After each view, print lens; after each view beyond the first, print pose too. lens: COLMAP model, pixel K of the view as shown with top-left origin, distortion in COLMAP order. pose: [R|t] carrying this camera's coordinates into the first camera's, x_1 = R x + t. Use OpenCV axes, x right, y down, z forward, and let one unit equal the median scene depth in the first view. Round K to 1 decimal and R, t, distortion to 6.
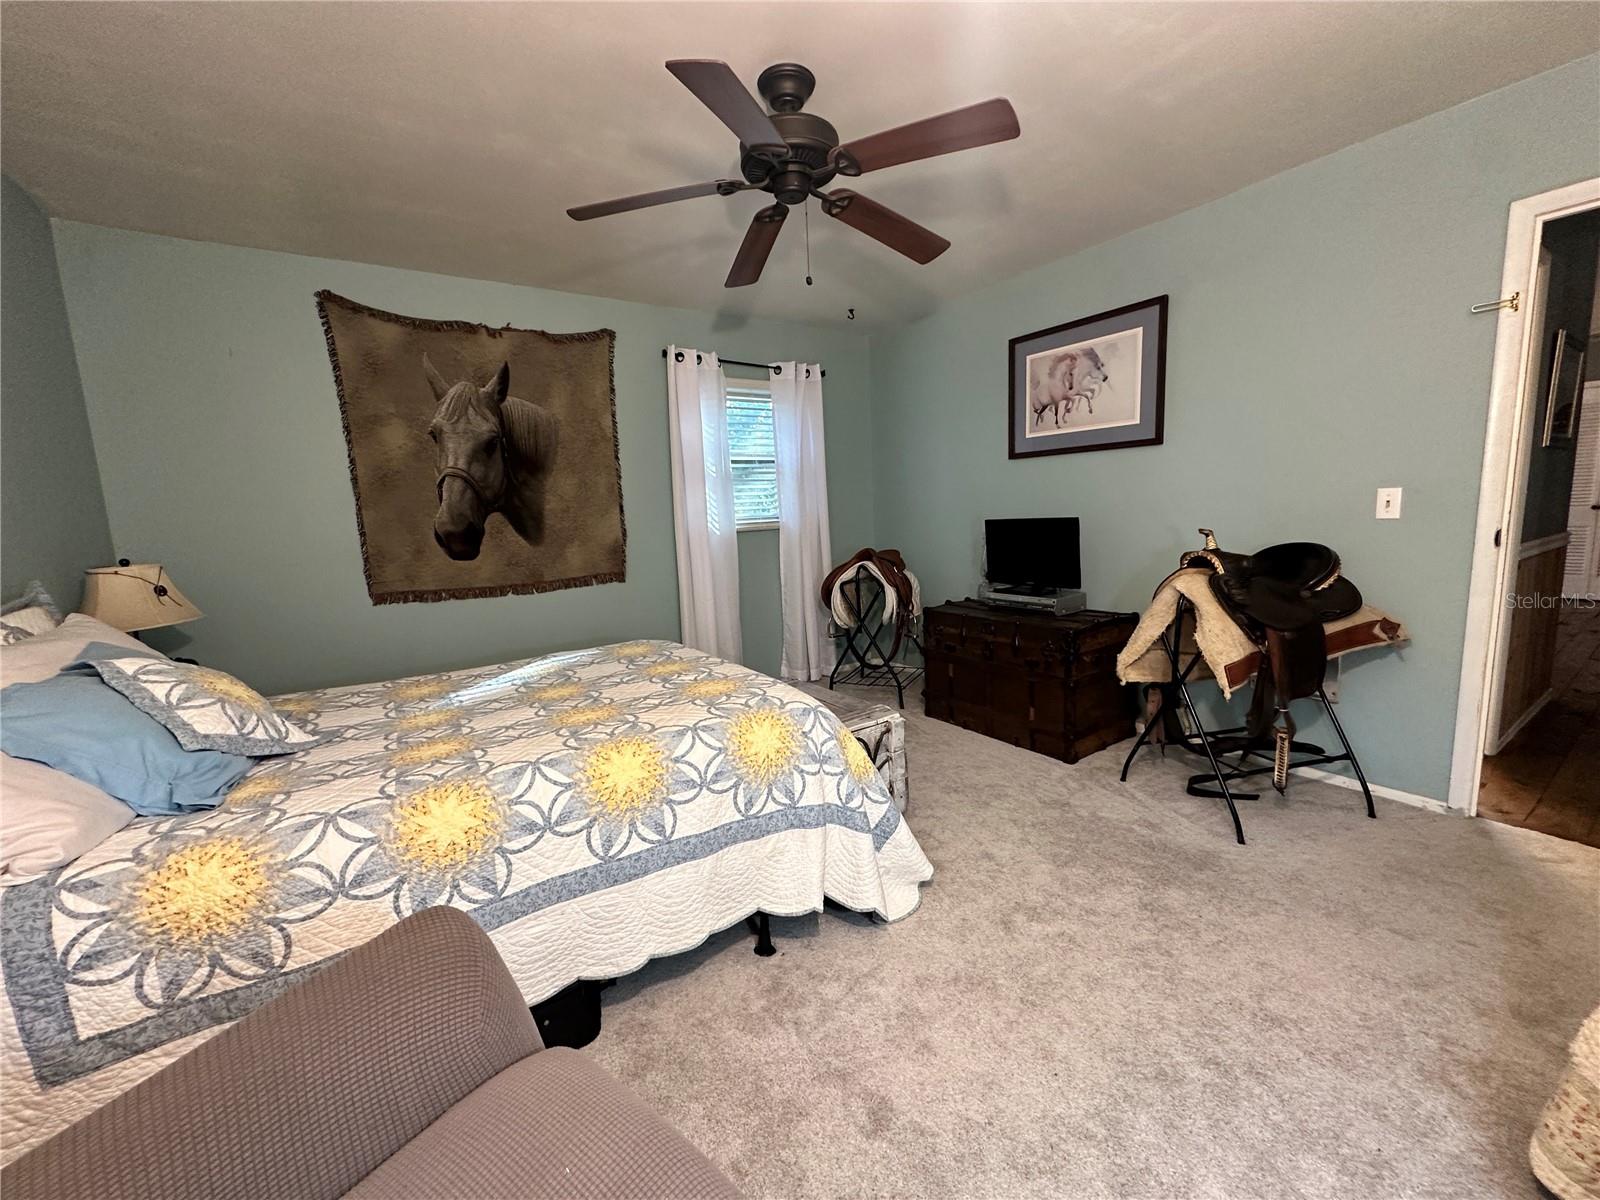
lens RADIAL K [[632.6, 0, 800.0], [0, 632.6, 600.0], [0, 0, 1]] dist [0.002060, -0.000115]
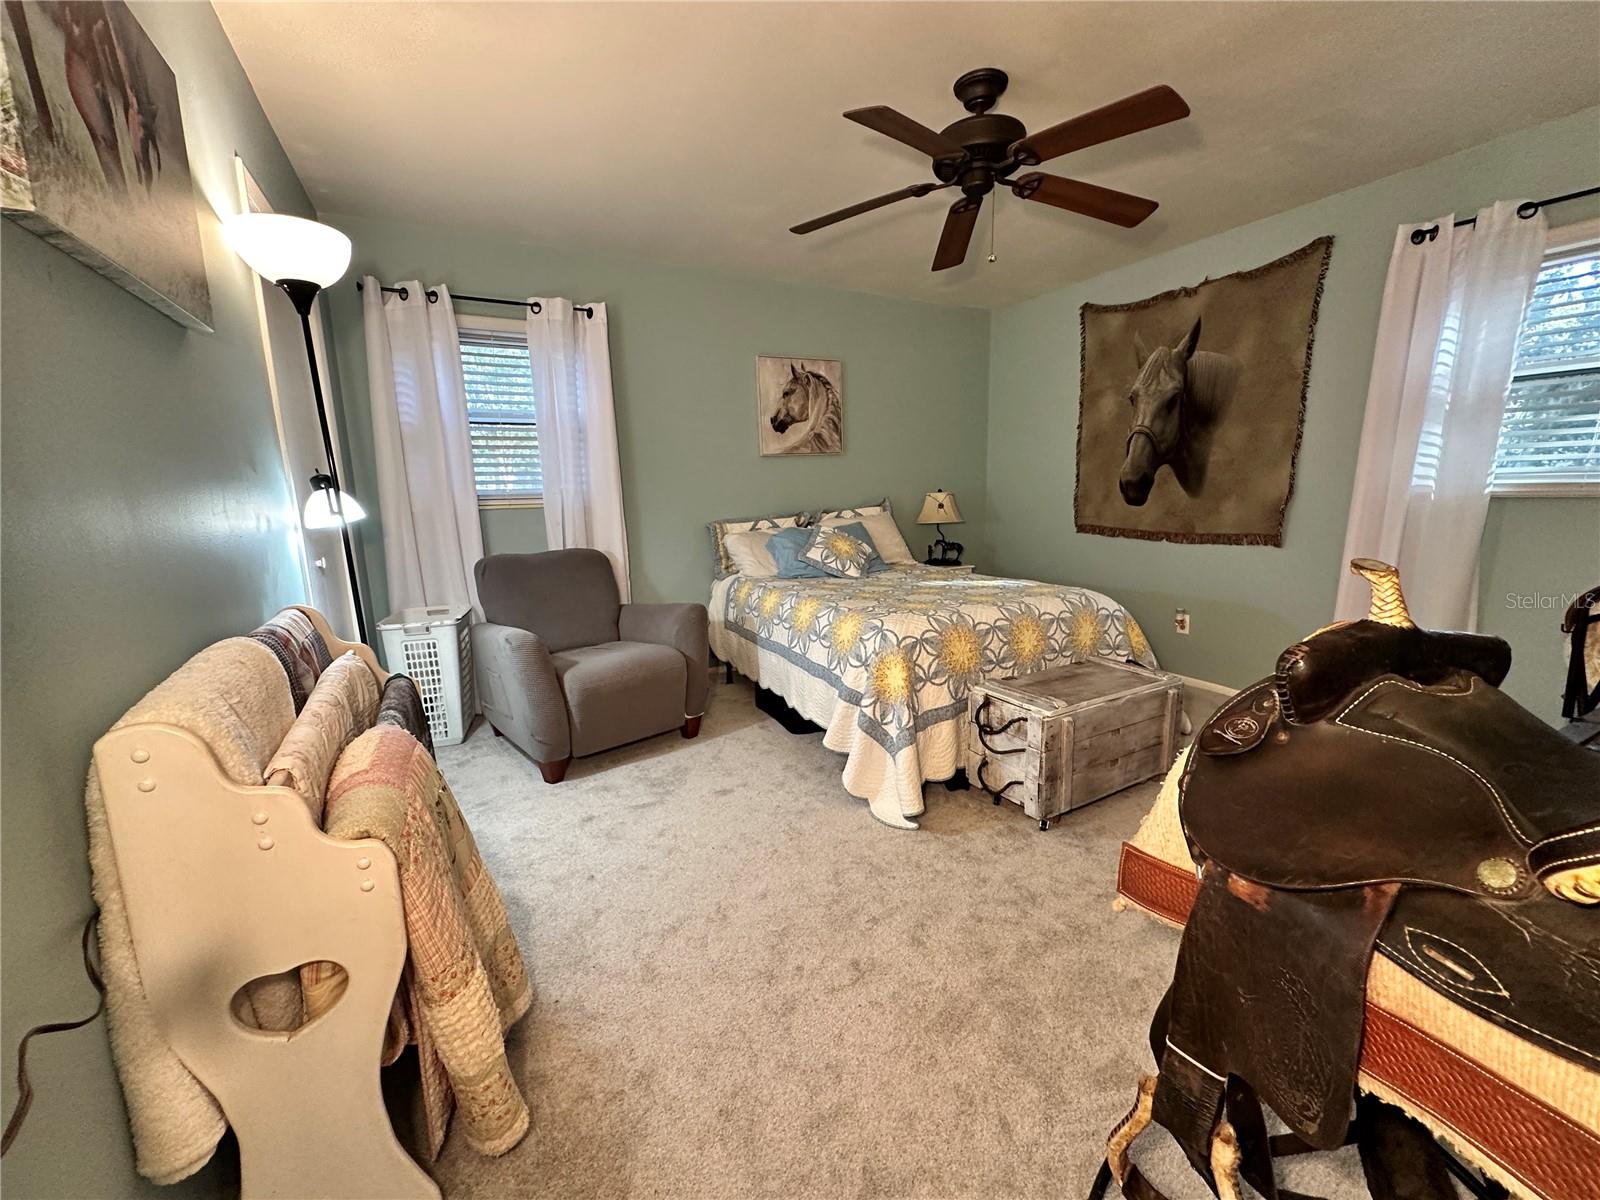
lens RADIAL K [[632.6, 0, 800.0], [0, 632.6, 600.0], [0, 0, 1]] dist [0.002060, -0.000115]
pose [[-0.088046, 0.224939, -0.970387, 0.704553], [-0.115204, 0.965334, 0.234220, -0.097469], [0.989432, 0.132415, -0.059080, 0.478697]]
